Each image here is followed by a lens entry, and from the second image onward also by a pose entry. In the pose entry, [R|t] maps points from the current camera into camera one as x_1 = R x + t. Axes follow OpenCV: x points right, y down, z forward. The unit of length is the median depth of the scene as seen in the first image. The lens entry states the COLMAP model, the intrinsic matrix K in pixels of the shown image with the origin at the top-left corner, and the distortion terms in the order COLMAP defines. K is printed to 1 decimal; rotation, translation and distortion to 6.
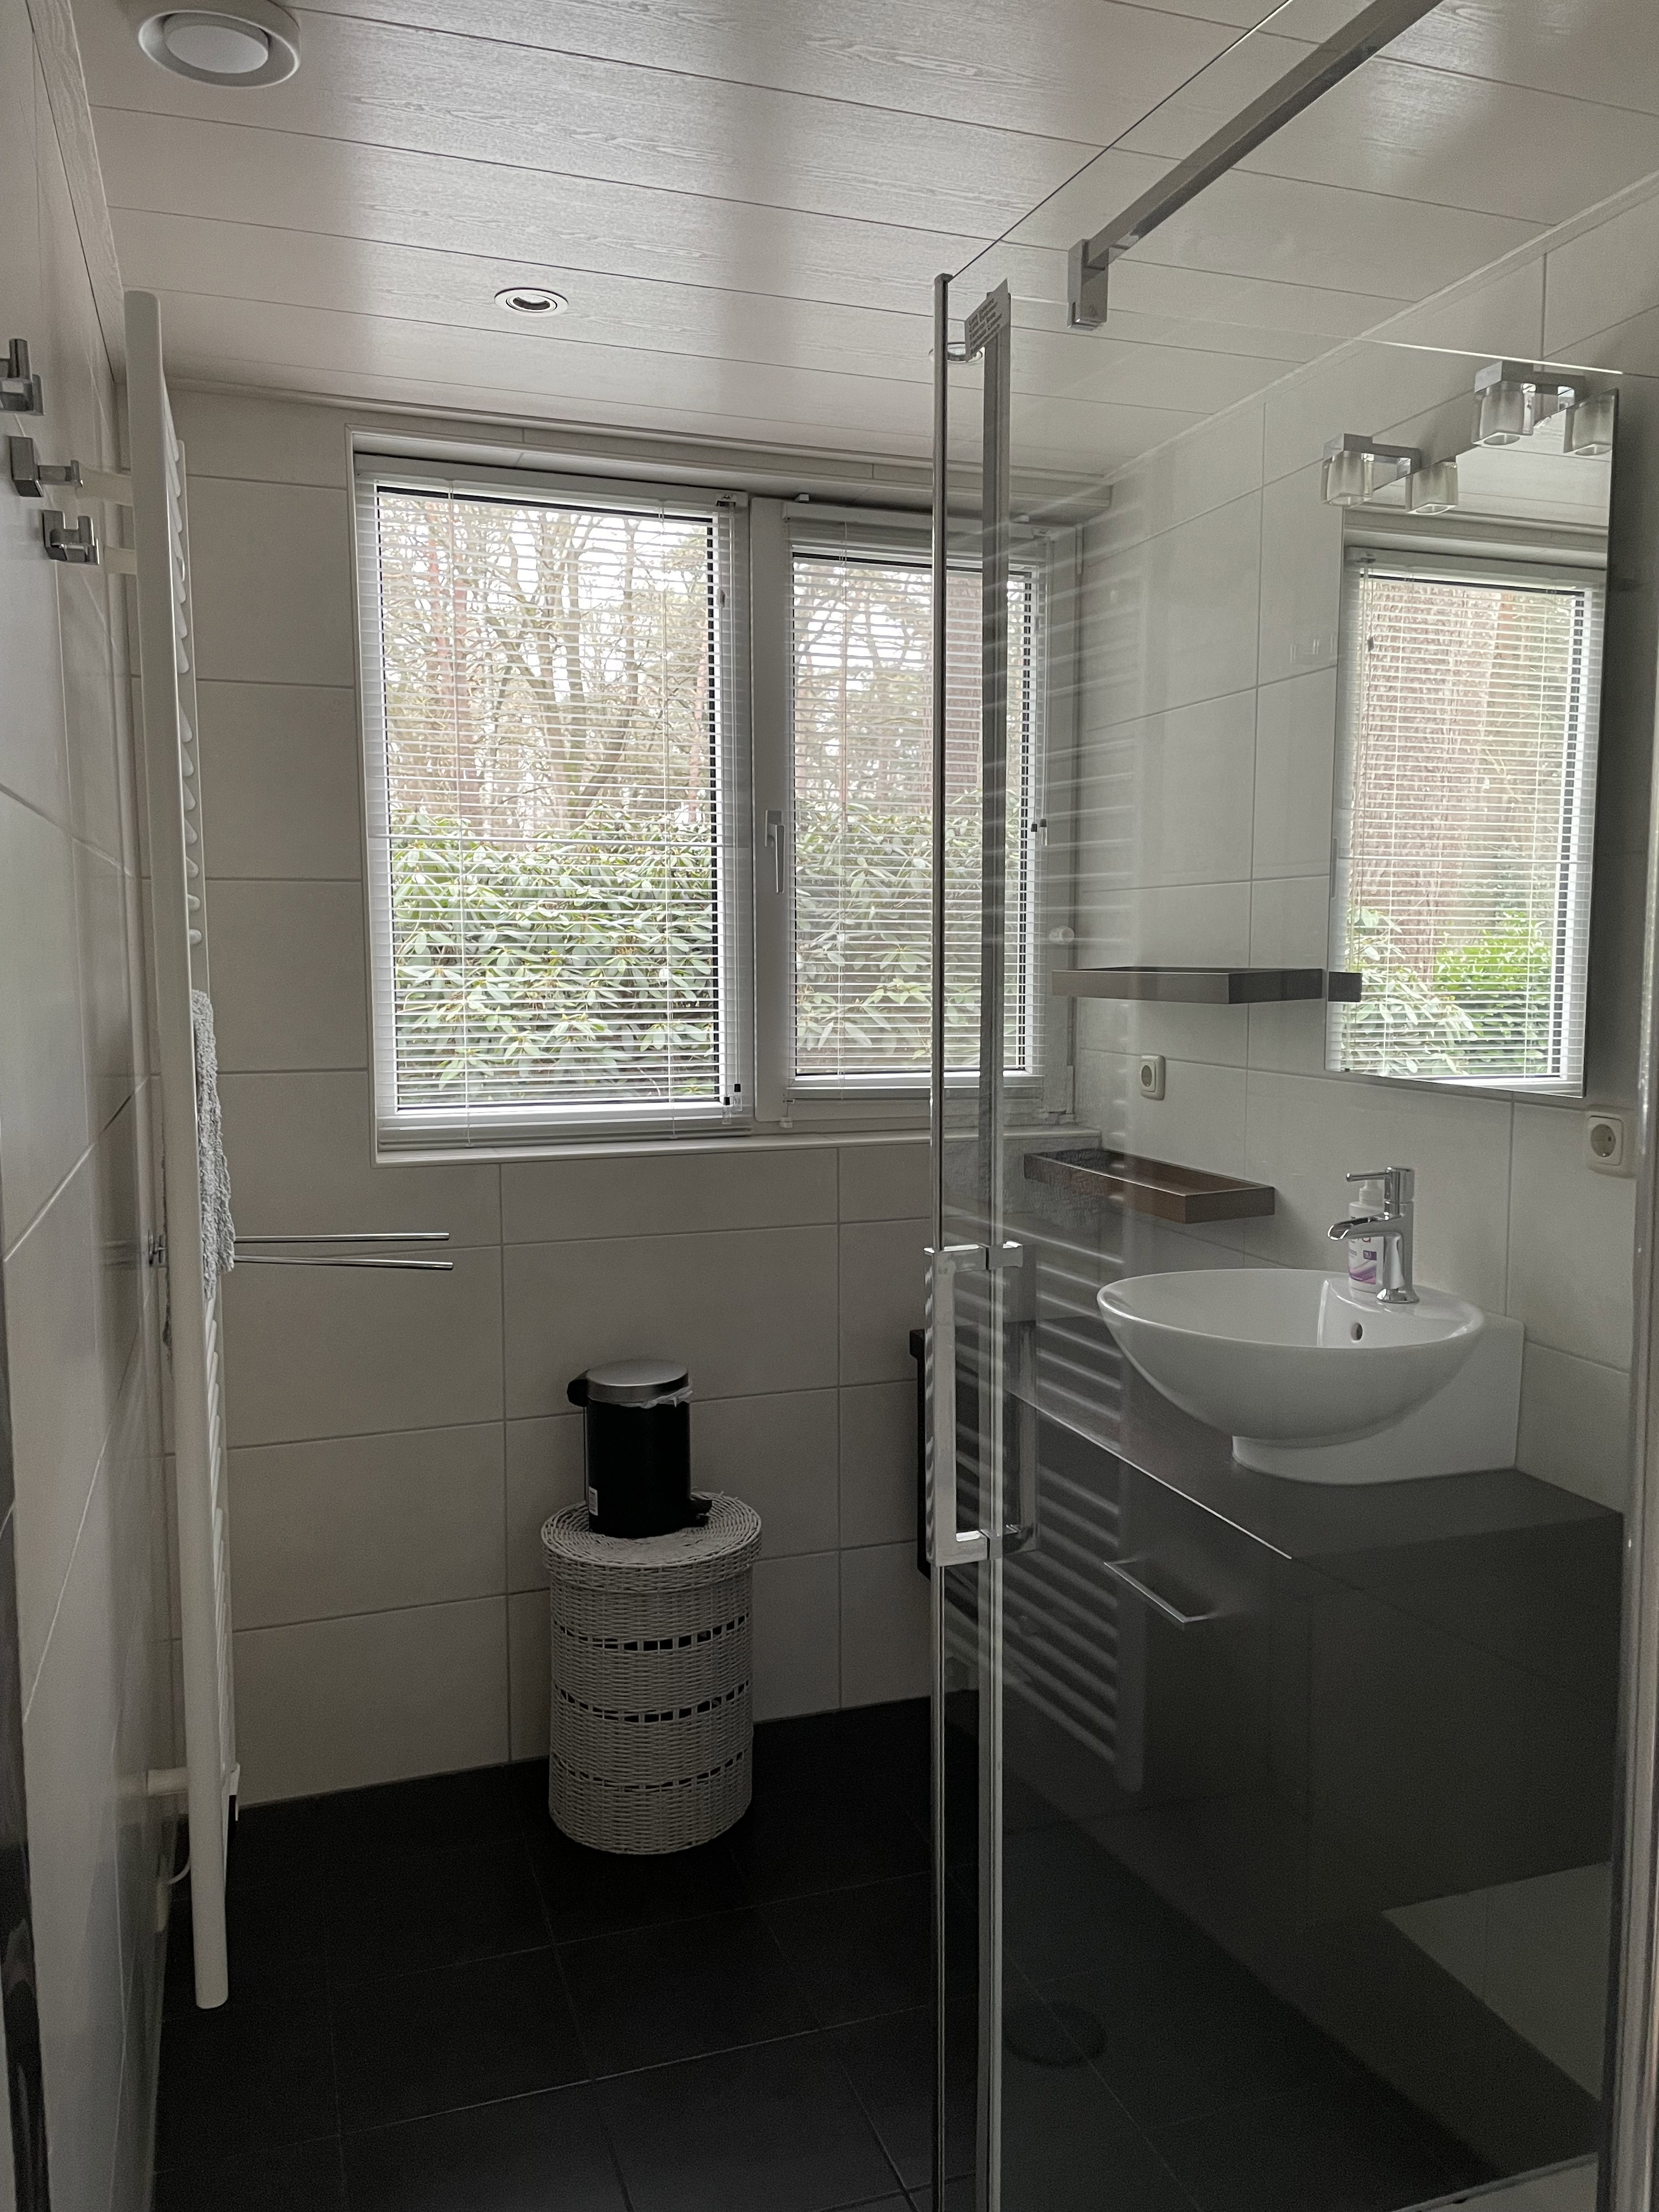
lens RADIAL K [[1607.1, 0, 829.5], [0, 1607.1, 1106.0], [0, 0, 1]] dist [0.112919, -0.130394]
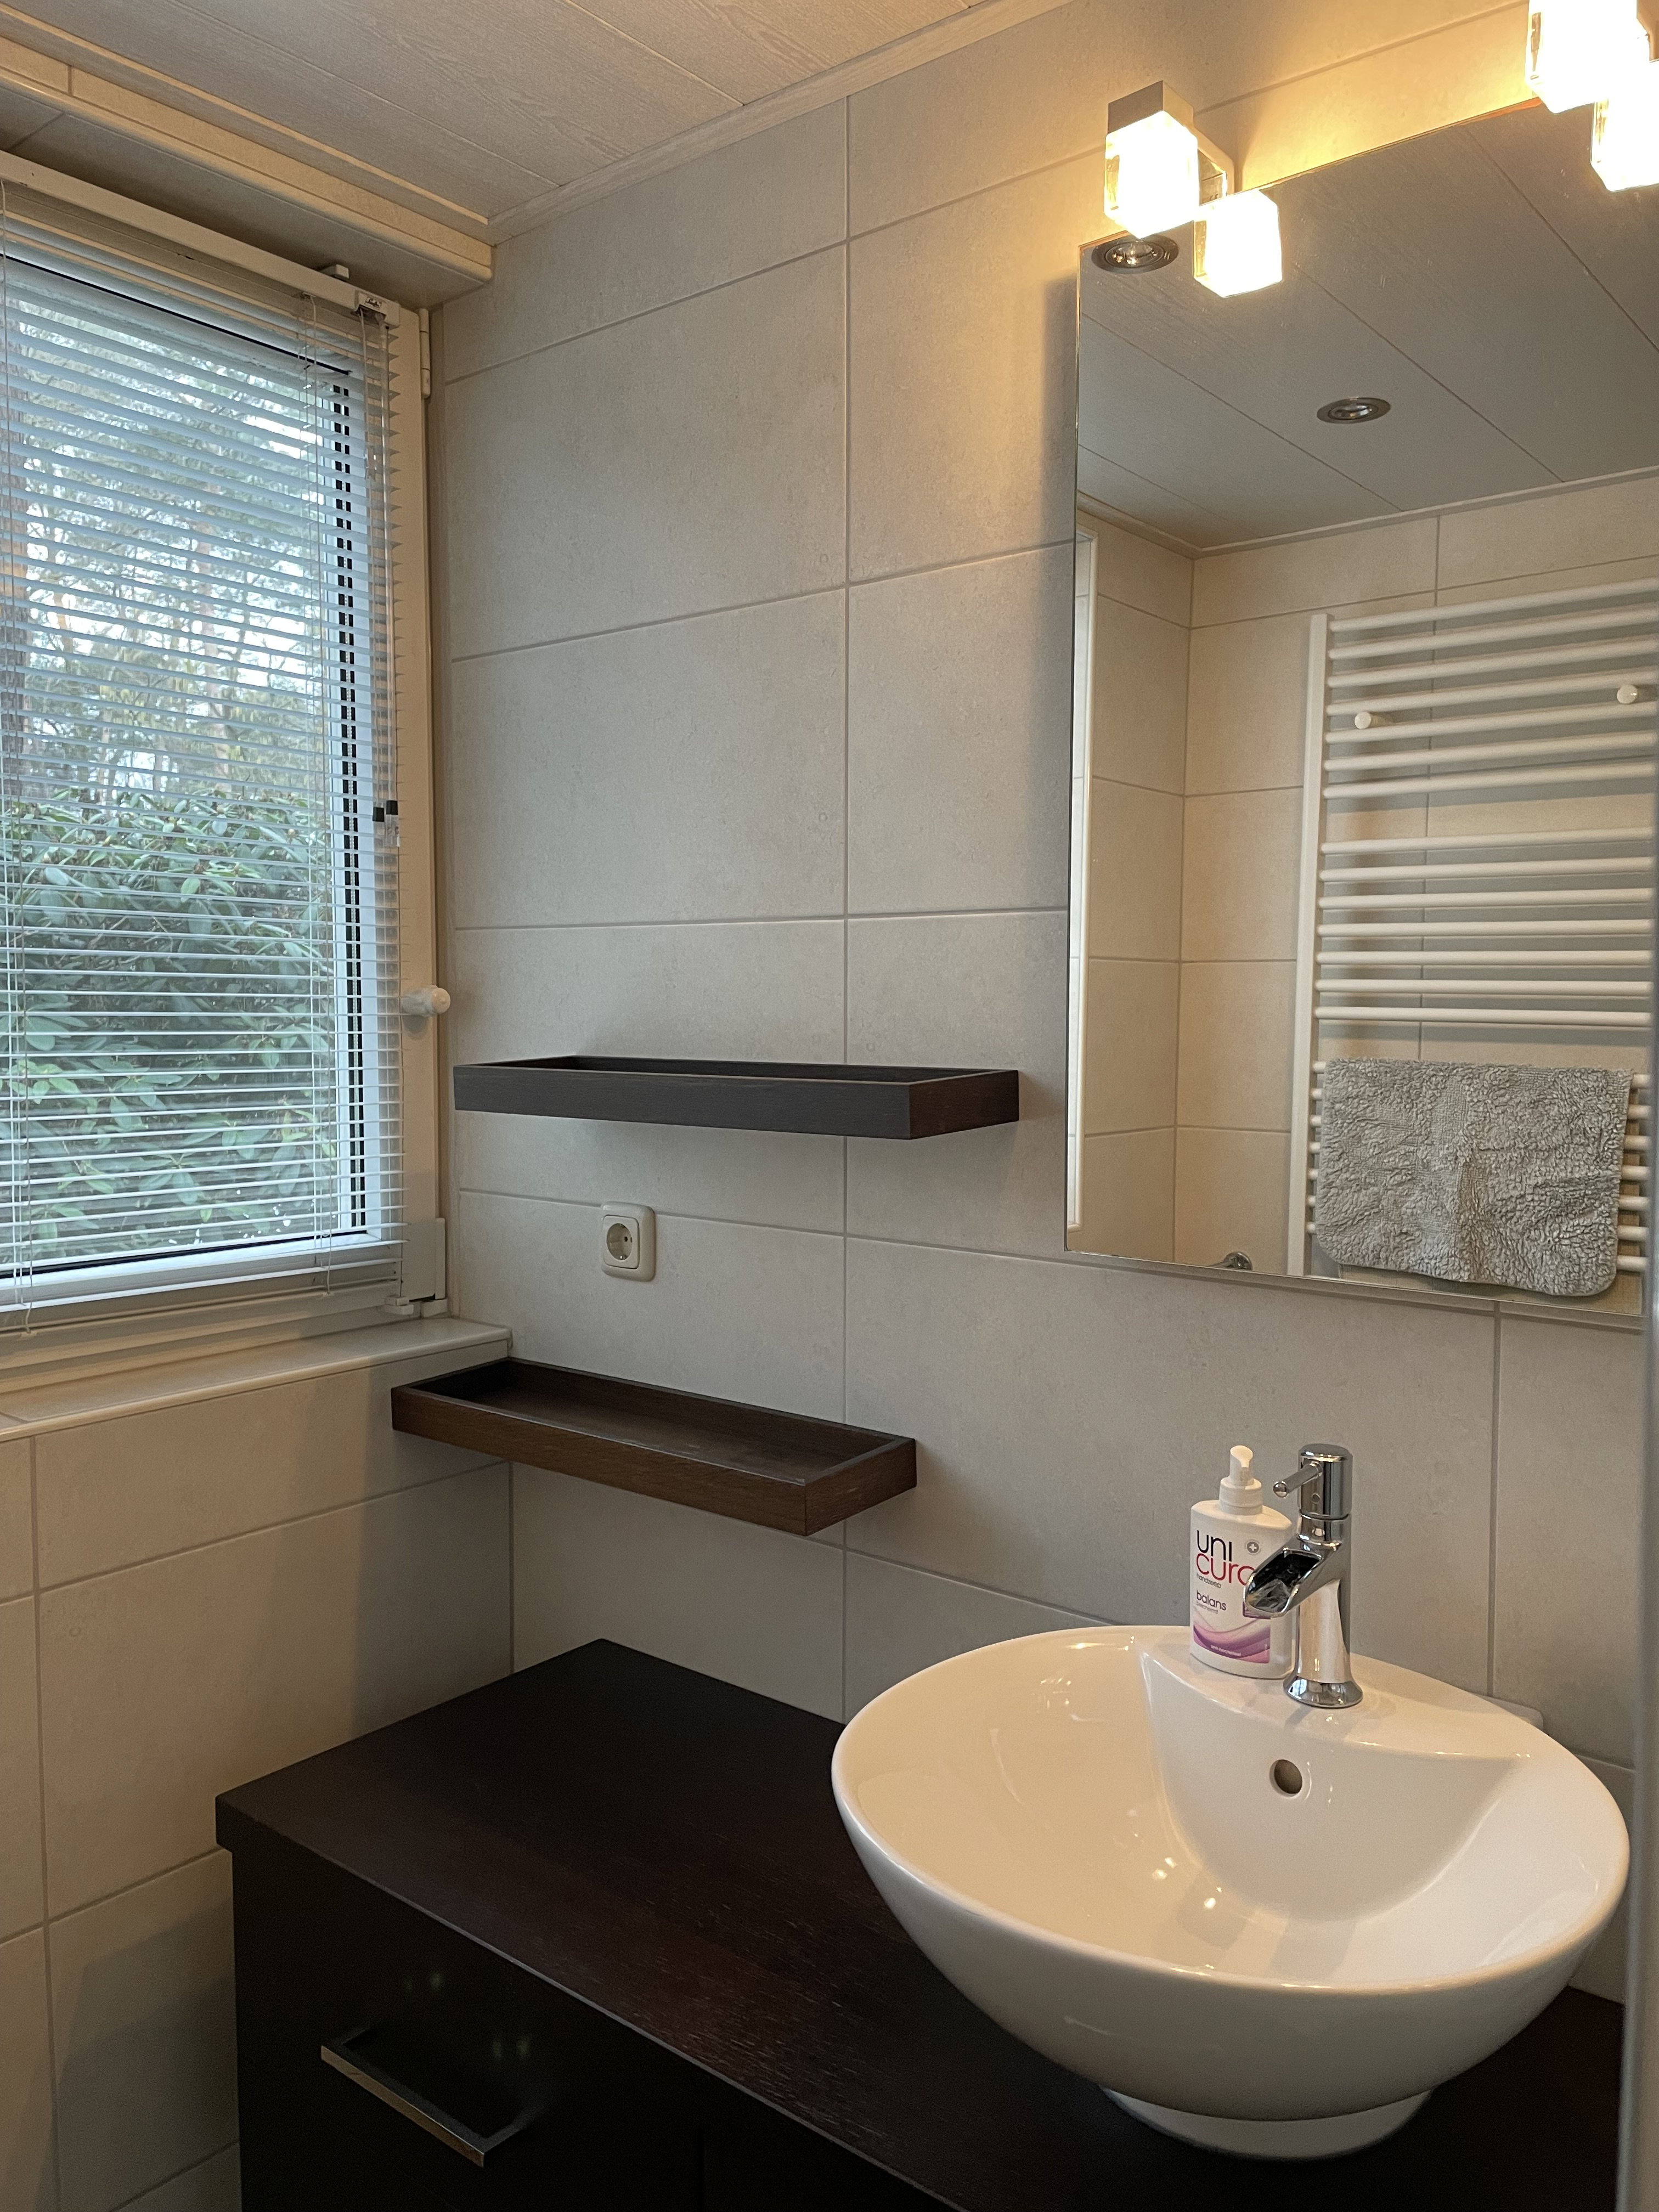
lens RADIAL K [[1607.1, 0, 829.5], [0, 1607.1, 1106.0], [0, 0, 1]] dist [0.112919, -0.130394]
pose [[0.844628, -0.038429, 0.533972, -0.050740], [0.052926, 0.998528, -0.011855, -0.056647], [-0.532731, 0.038274, 0.845419, 0.454208]]
